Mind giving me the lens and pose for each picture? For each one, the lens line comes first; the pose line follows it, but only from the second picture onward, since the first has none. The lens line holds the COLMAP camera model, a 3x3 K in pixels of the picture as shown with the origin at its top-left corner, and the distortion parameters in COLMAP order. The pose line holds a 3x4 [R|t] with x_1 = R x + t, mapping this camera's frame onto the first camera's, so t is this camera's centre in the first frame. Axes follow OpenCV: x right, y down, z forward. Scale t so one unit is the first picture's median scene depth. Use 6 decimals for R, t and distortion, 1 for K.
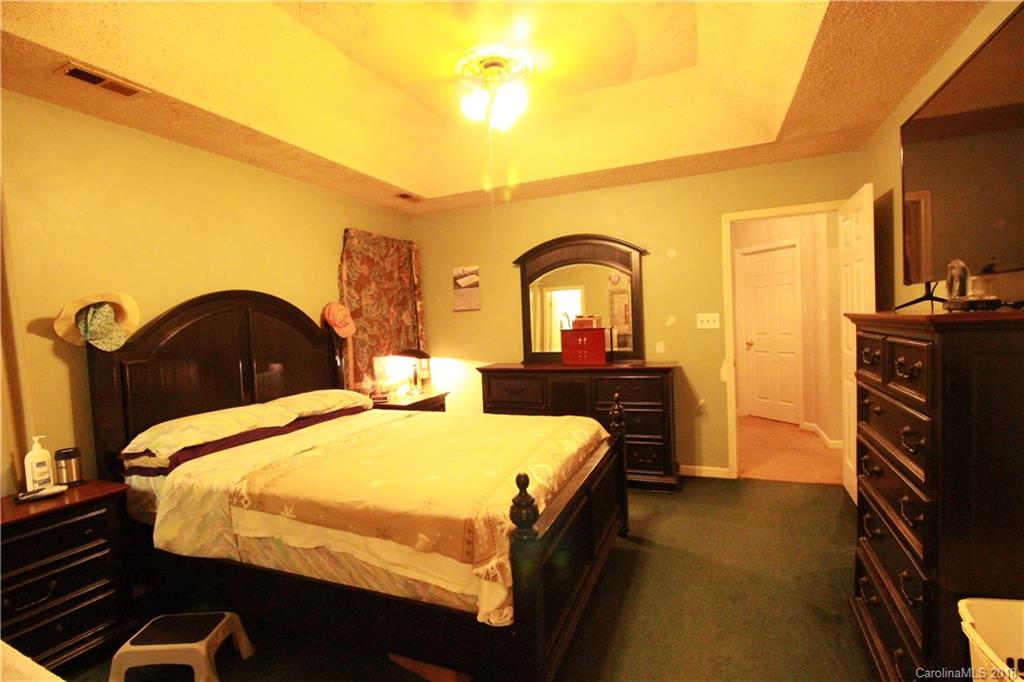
lens RADIAL K [[473.9, 0, 515.1], [0, 473.9, 342.9], [0, 0, 1]] dist [-0.005692, -0.007915]
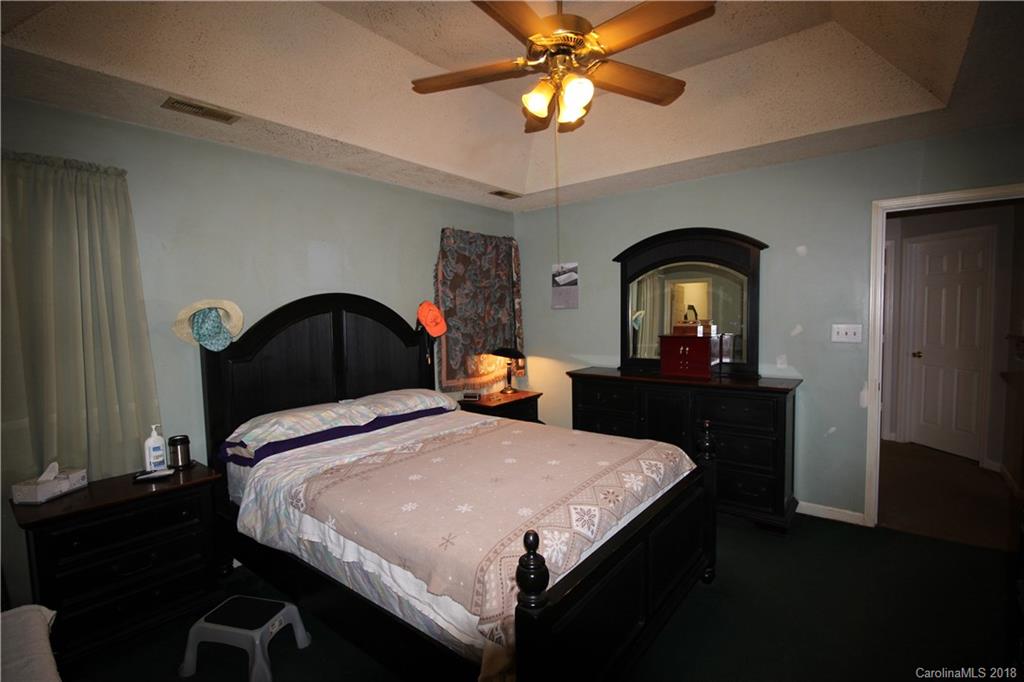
lens RADIAL K [[473.9, 0, 516.3], [0, 473.9, 343.0], [0, 0, 1]] dist [-0.005692, -0.007915]
pose [[0.962174, 0.042161, -0.269152, 0.078570], [-0.033381, 0.998753, 0.037115, -0.039655], [0.270381, -0.026726, 0.962382, 0.059351]]
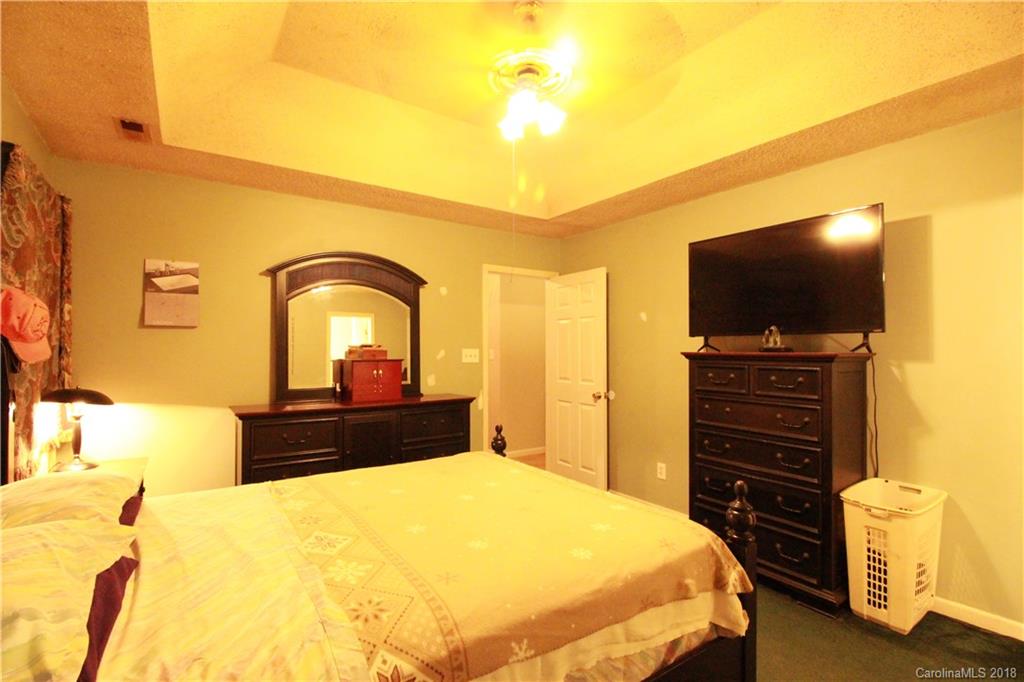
lens RADIAL K [[473.9, 0, 514.6], [0, 473.9, 343.0], [0, 0, 1]] dist [-0.005692, -0.007915]
pose [[0.543068, 0.056726, 0.837770, -0.464375], [0.012031, 0.997087, -0.075313, 0.008847], [-0.839602, 0.050979, 0.540804, 0.310256]]
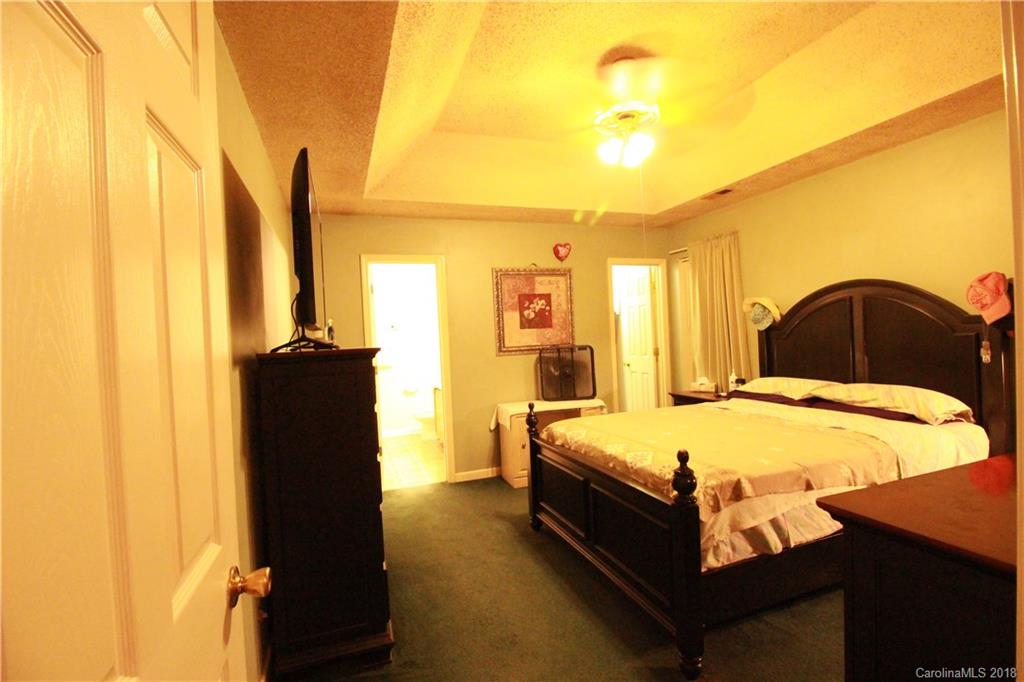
lens RADIAL K [[473.9, 0, 512.9], [0, 473.9, 343.0], [0, 0, 1]] dist [-0.005692, -0.007915]
pose [[-0.732280, 0.089205, -0.675135, 0.589120], [0.051251, 0.995791, 0.075984, -0.068115], [0.679072, 0.021040, -0.733770, 0.969985]]
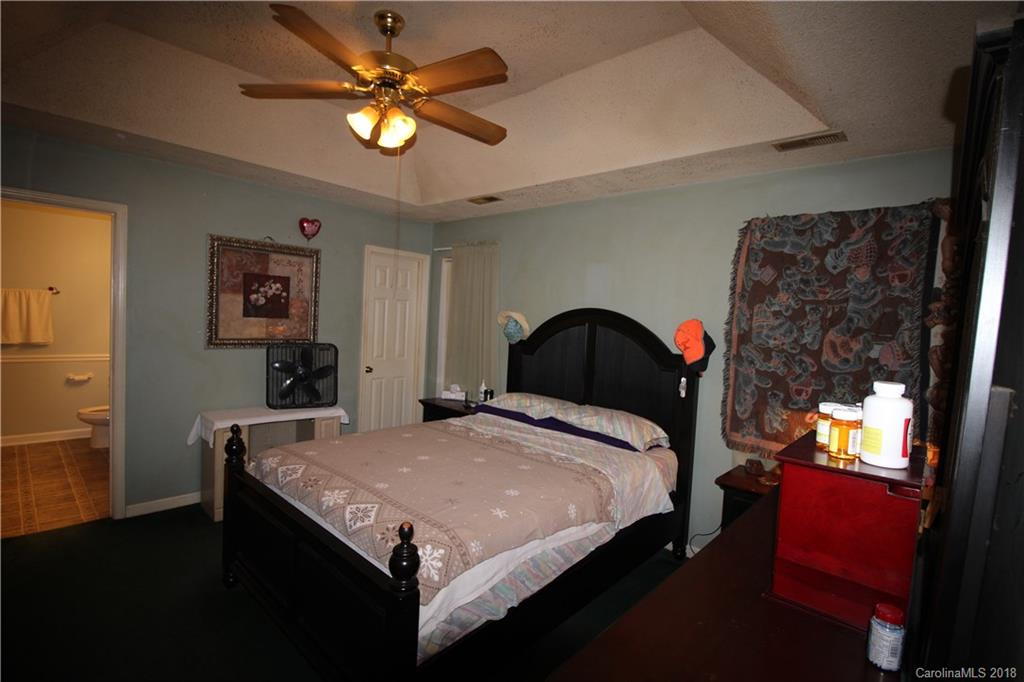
lens RADIAL K [[473.9, 0, 513.2], [0, 473.9, 344.0], [0, 0, 1]] dist [-0.005692, -0.007915]
pose [[-0.343263, 0.079359, -0.935881, 0.467887], [-0.079660, 0.990374, 0.113198, -0.107660], [0.935855, 0.113409, -0.333637, 0.929962]]
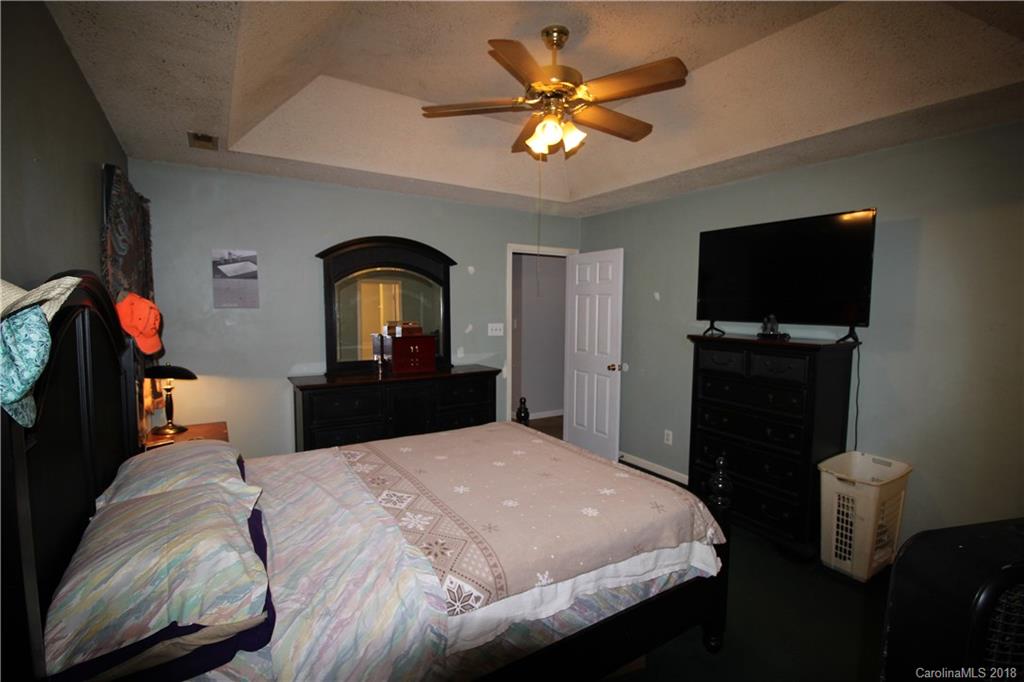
lens RADIAL K [[473.9, 0, 517.0], [0, 473.9, 344.1], [0, 0, 1]] dist [-0.005692, -0.007915]
pose [[0.572044, -0.017361, 0.820039, -0.549337], [0.000978, 0.999790, 0.020484, -0.033783], [-0.820222, -0.010916, 0.571941, 0.263160]]
